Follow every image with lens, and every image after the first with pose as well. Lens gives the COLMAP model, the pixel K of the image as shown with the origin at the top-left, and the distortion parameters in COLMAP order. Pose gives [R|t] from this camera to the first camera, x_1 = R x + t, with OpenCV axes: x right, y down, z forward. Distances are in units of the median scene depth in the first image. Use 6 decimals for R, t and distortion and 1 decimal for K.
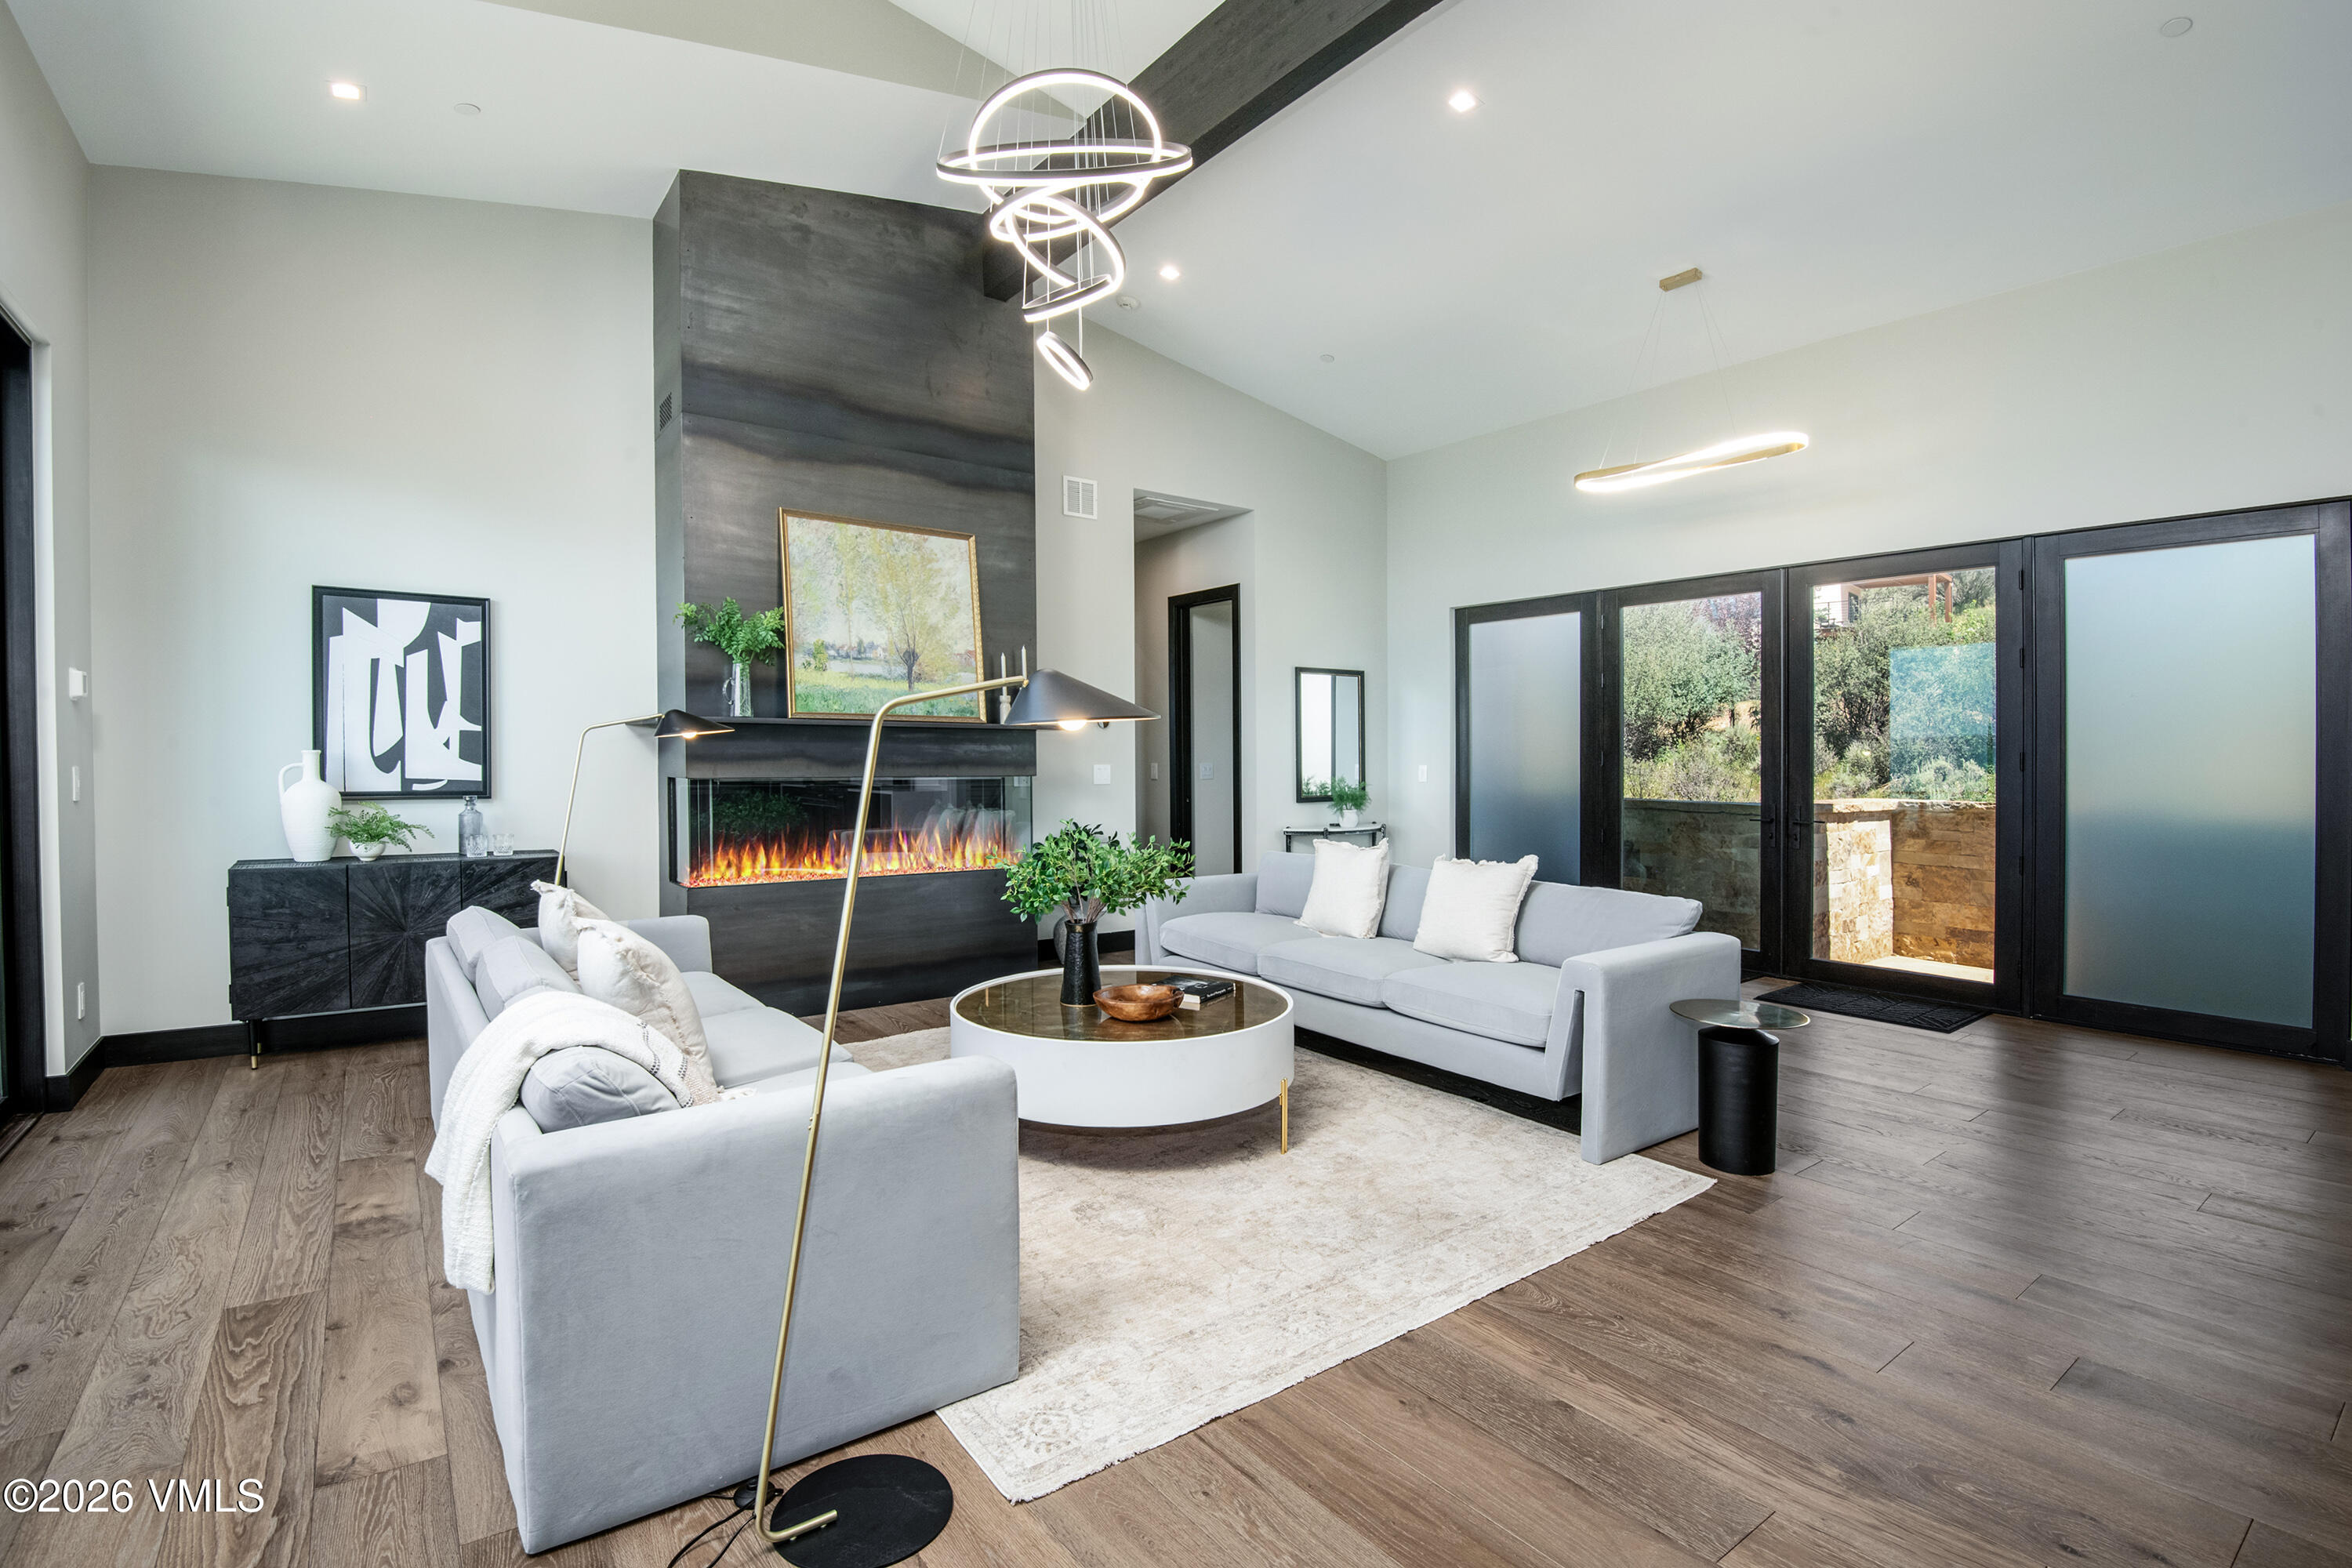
lens RADIAL K [[1072.5, 0, 1181.3], [0, 1072.5, 767.8], [0, 0, 1]] dist [-0.018069, -0.000720]
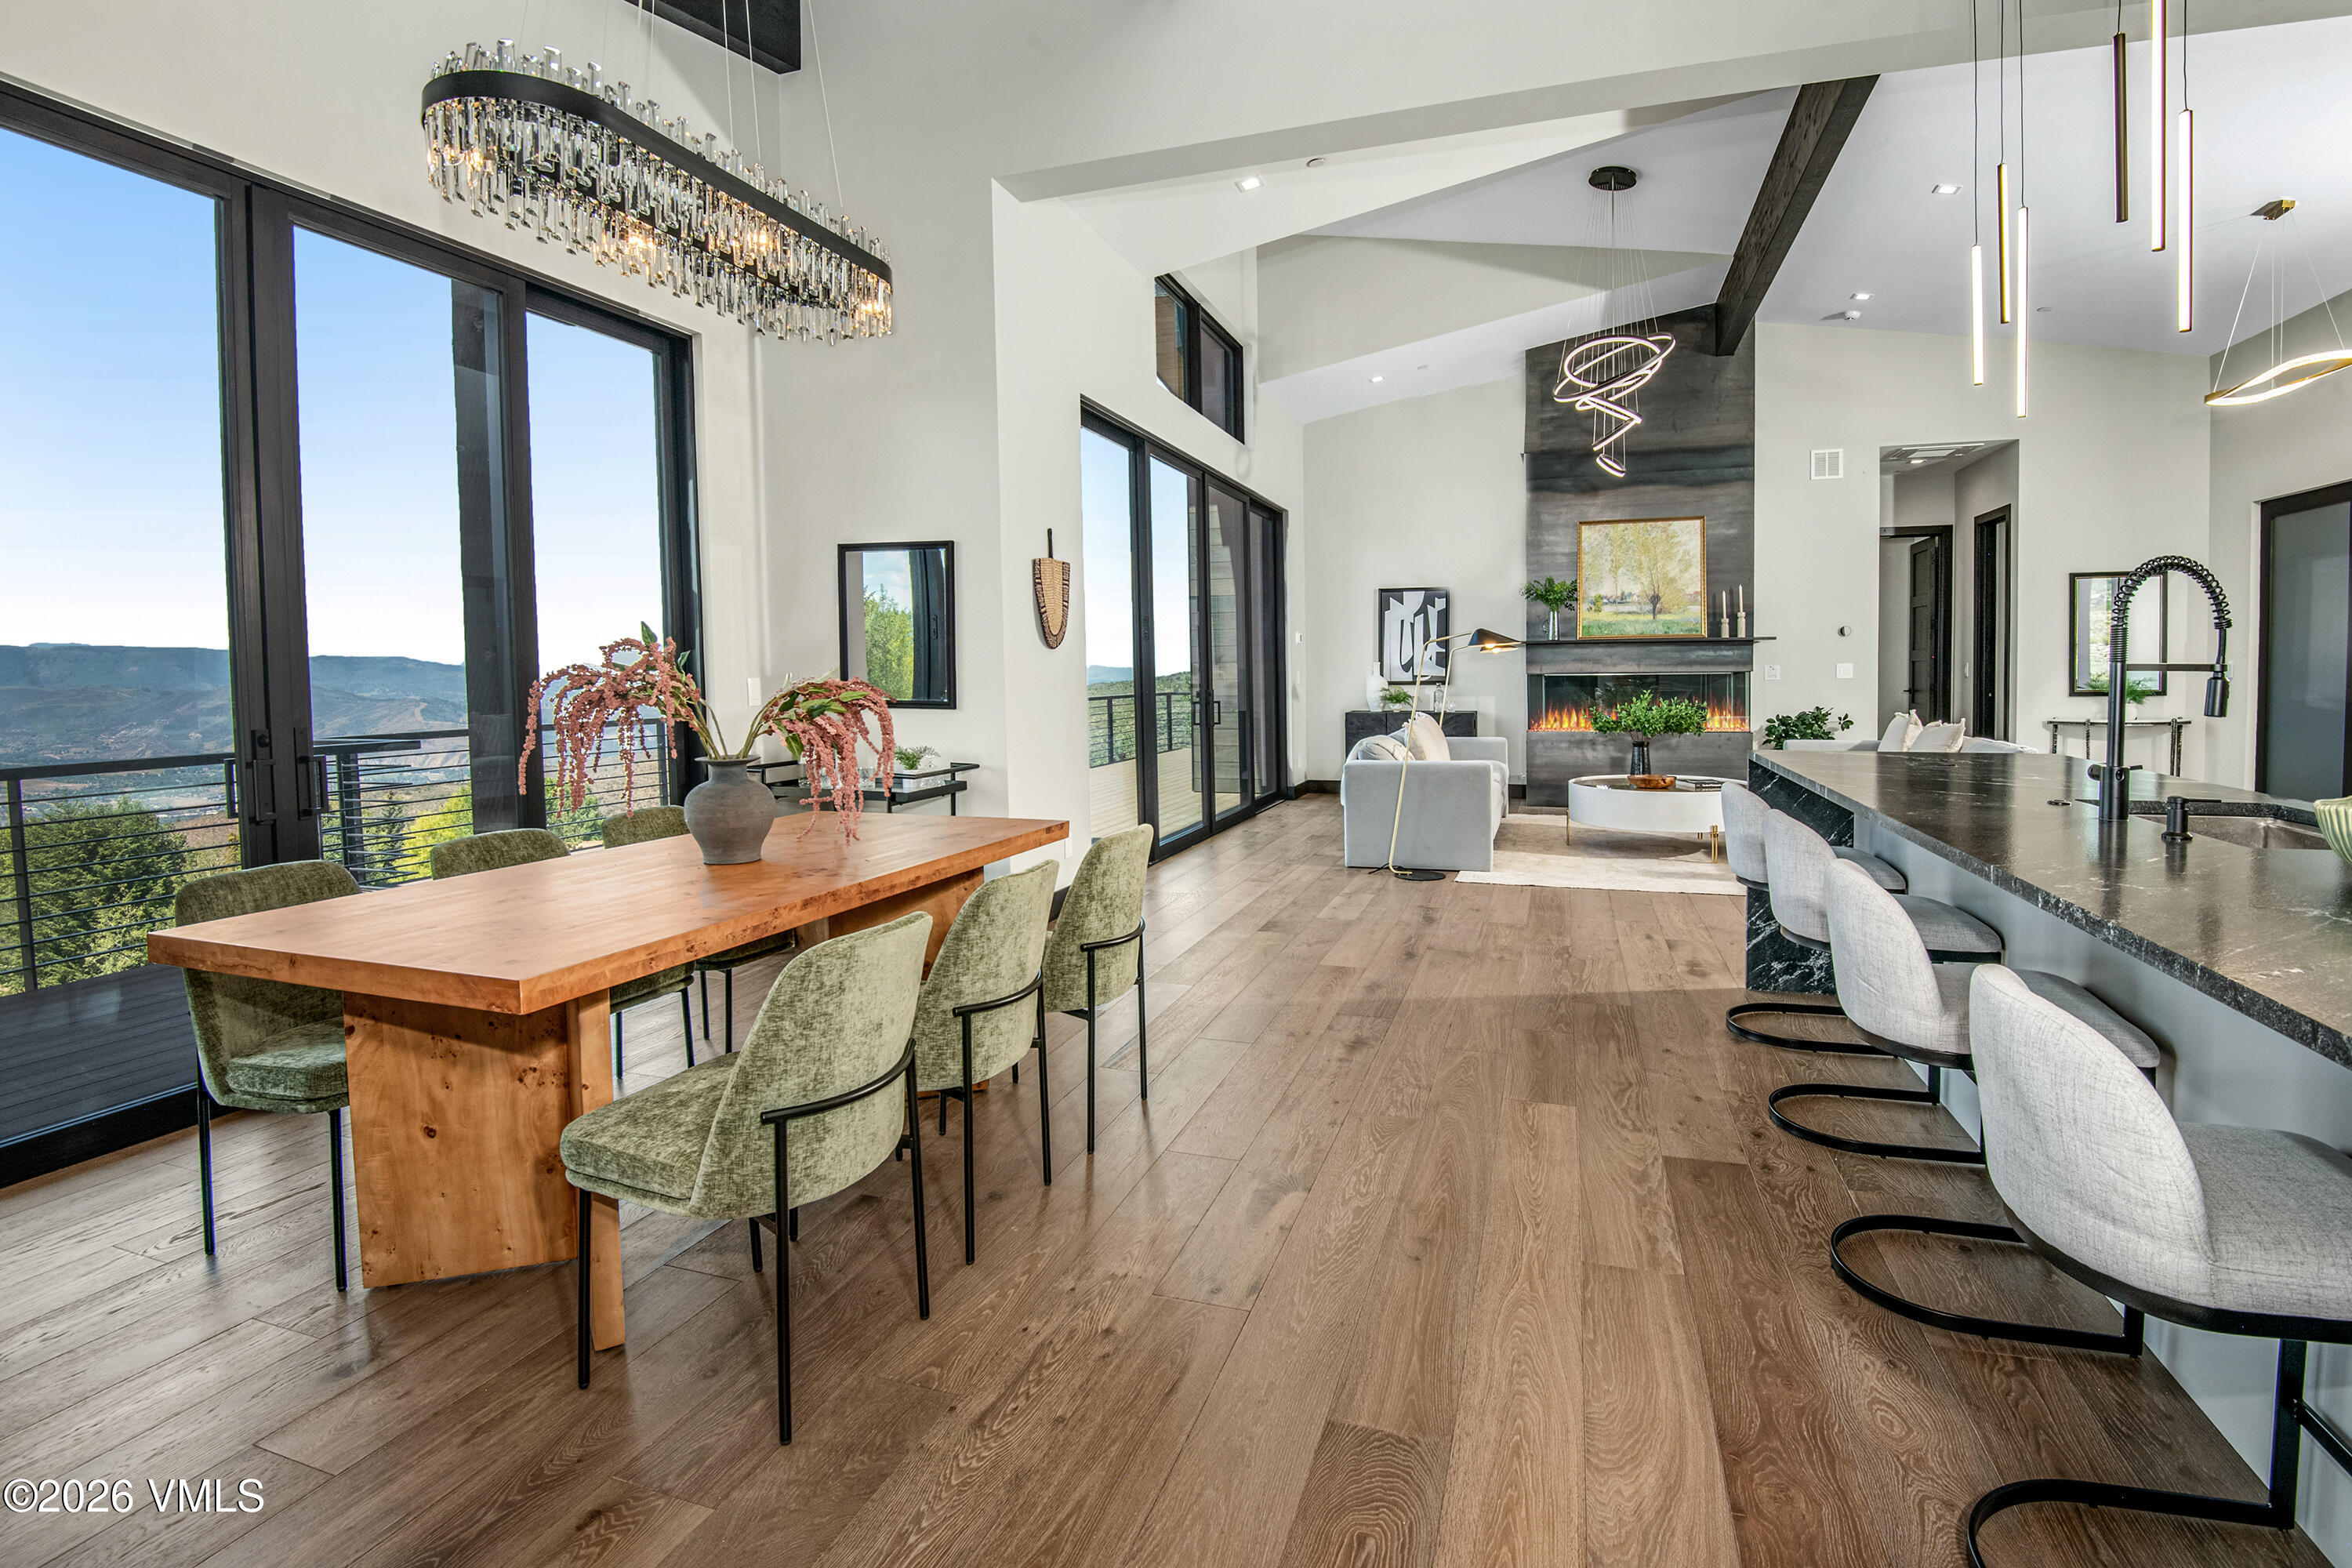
lens RADIAL K [[1072.5, 0, 1181.3], [0, 1072.5, 767.8], [0, 0, 1]] dist [-0.018069, -0.000720]
pose [[0.553087, 0.060400, -0.830931, 0.734342], [0.003810, 0.997175, 0.075020, 0.029548], [0.833115, -0.044659, 0.551294, -0.531254]]
